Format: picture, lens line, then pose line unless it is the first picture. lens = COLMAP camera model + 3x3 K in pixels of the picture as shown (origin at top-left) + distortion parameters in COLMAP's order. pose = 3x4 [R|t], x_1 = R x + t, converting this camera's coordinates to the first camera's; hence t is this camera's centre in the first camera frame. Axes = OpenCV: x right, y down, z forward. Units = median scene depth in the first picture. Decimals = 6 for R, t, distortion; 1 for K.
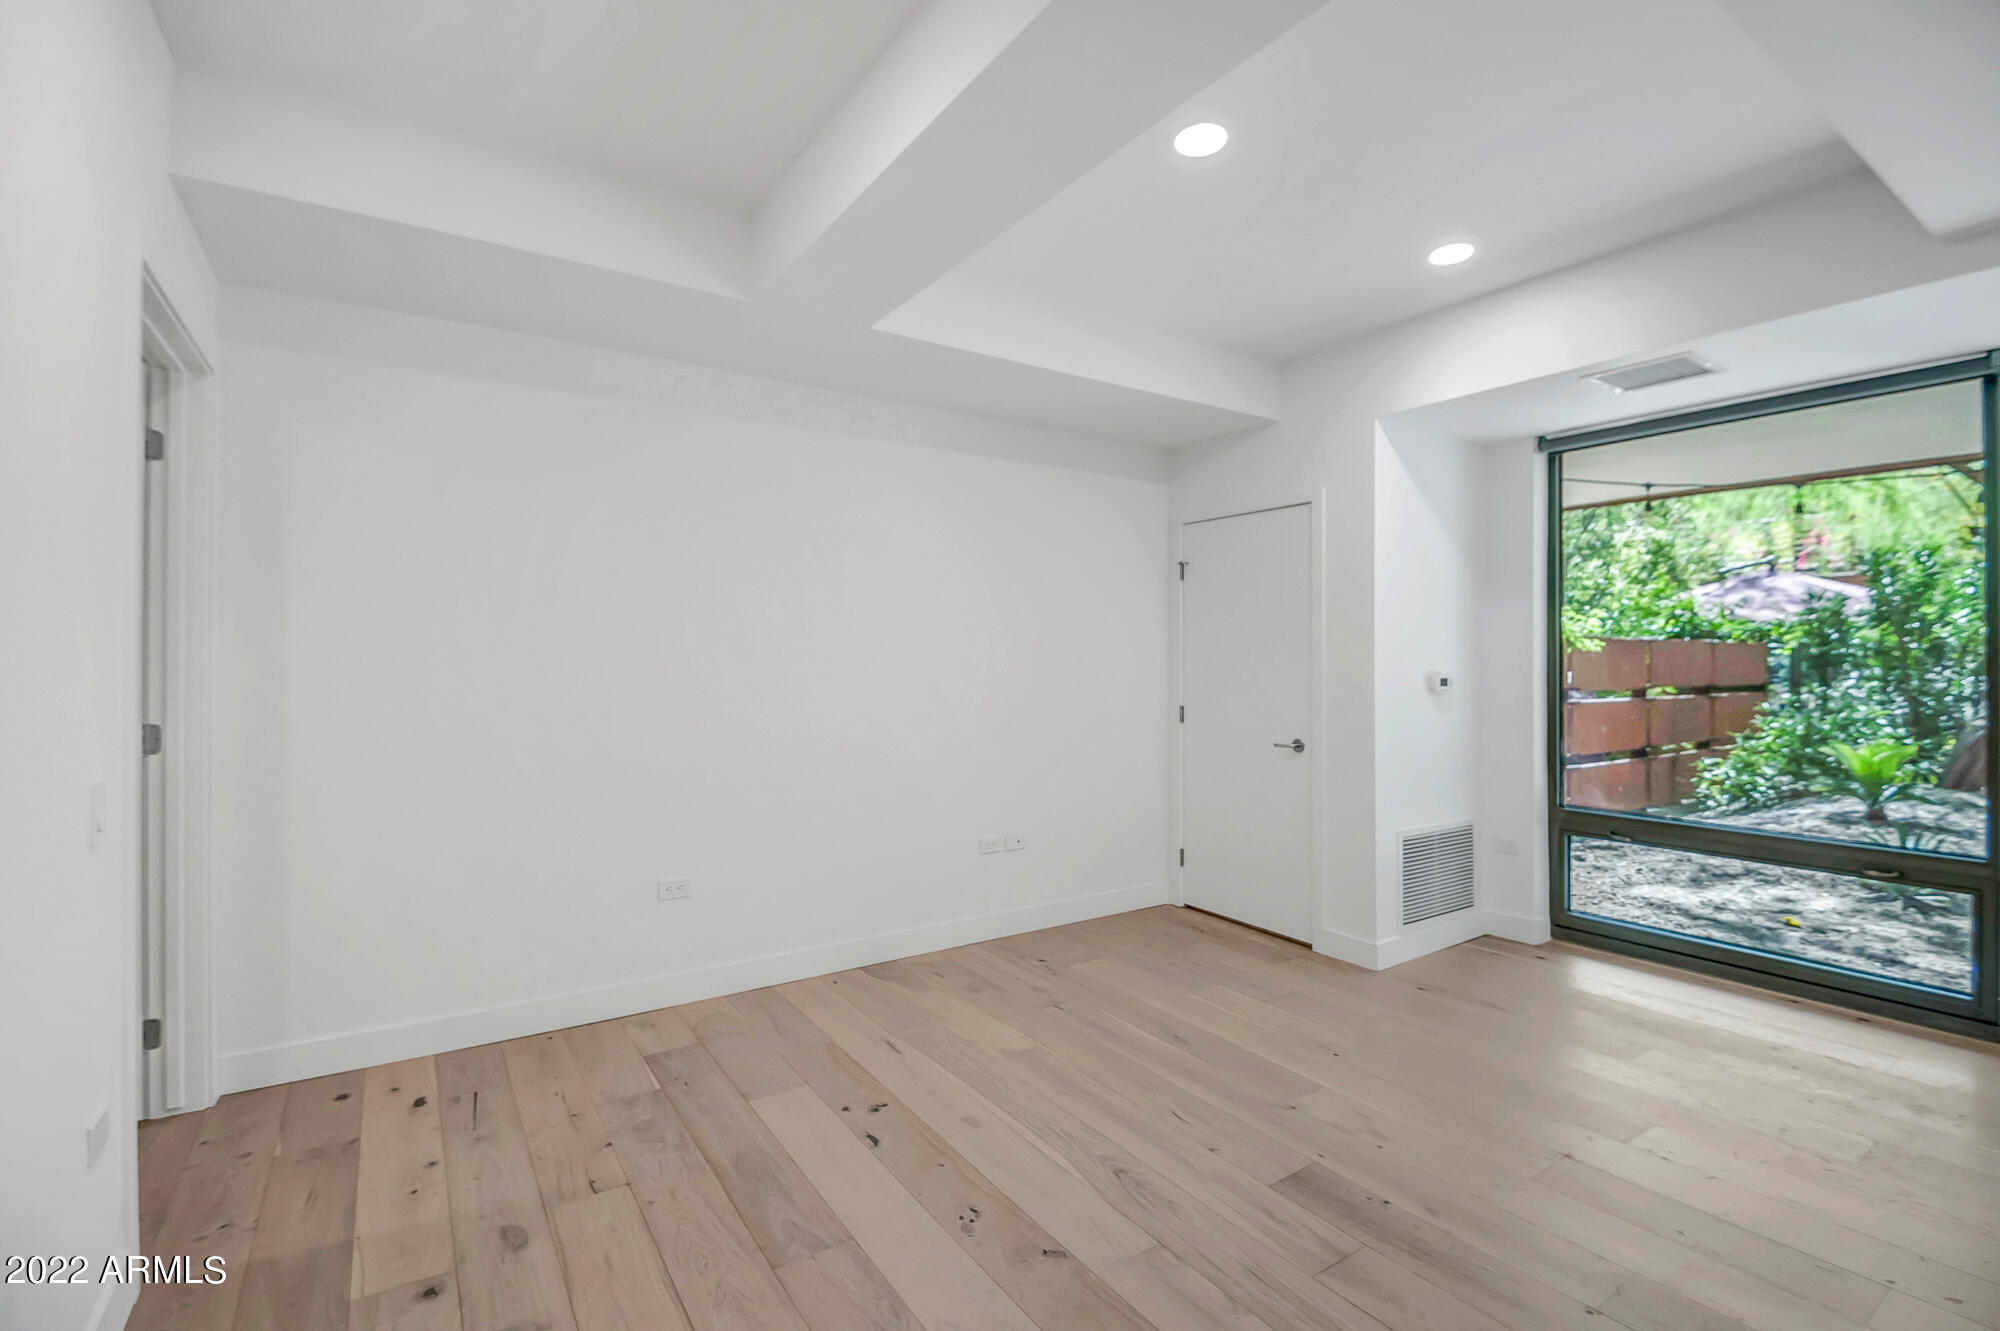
lens RADIAL K [[905.2, 0, 999.0], [0, 905.2, 653.6], [0, 0, 1]] dist [-0.012205, -0.000525]
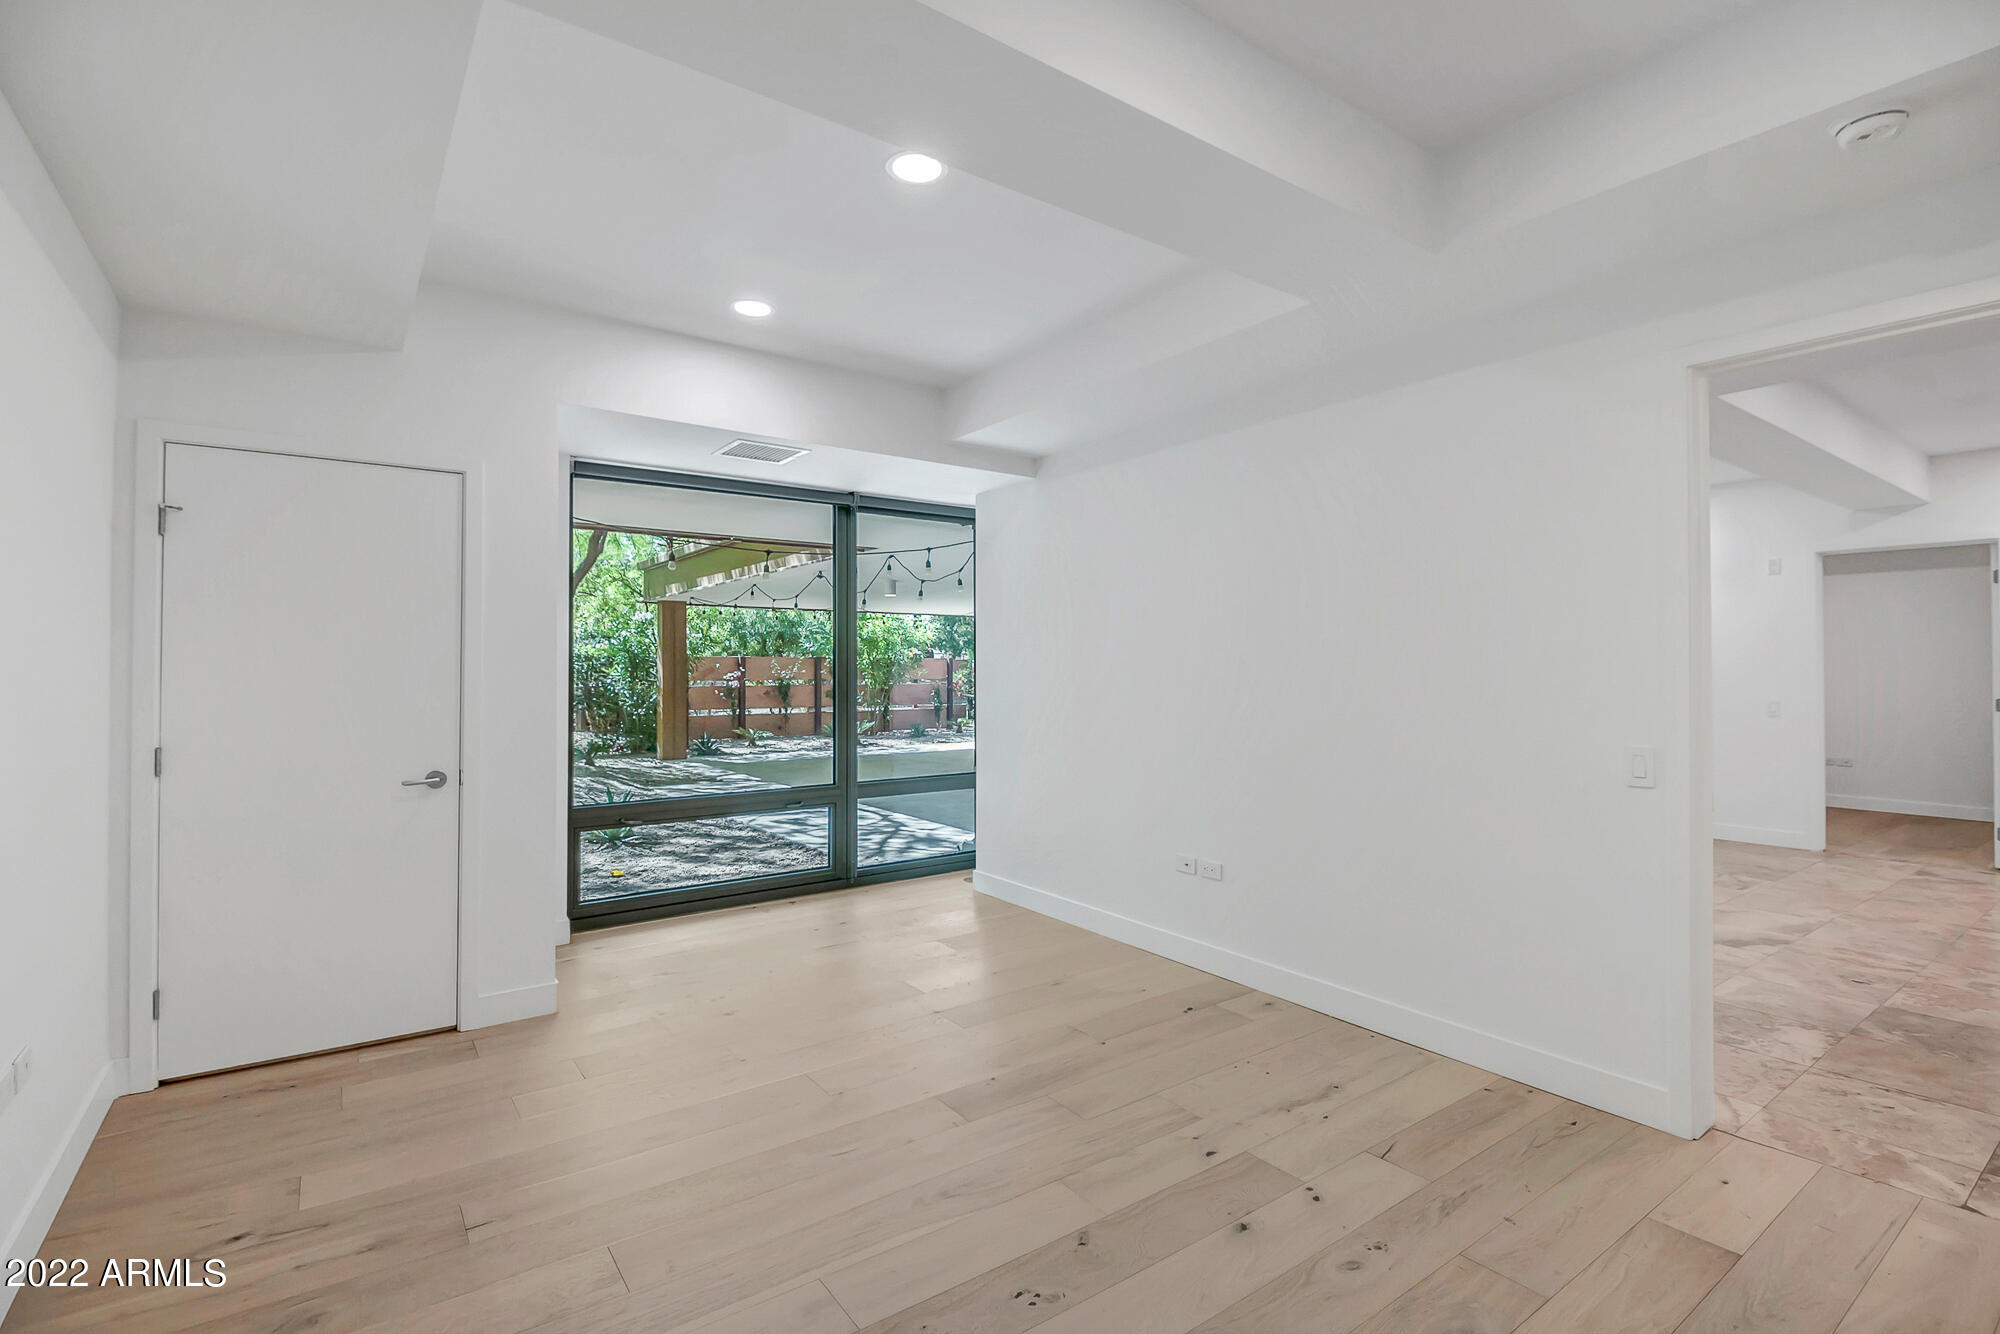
lens RADIAL K [[905.2, 0, 999.0], [0, 905.2, 655.1], [0, 0, 1]] dist [-0.012205, -0.000525]
pose [[-0.038875, 0.014693, 0.999136, -0.488739], [-0.002744, 0.999887, -0.014811, 0.004695], [-0.999240, -0.003317, -0.038831, 0.567109]]
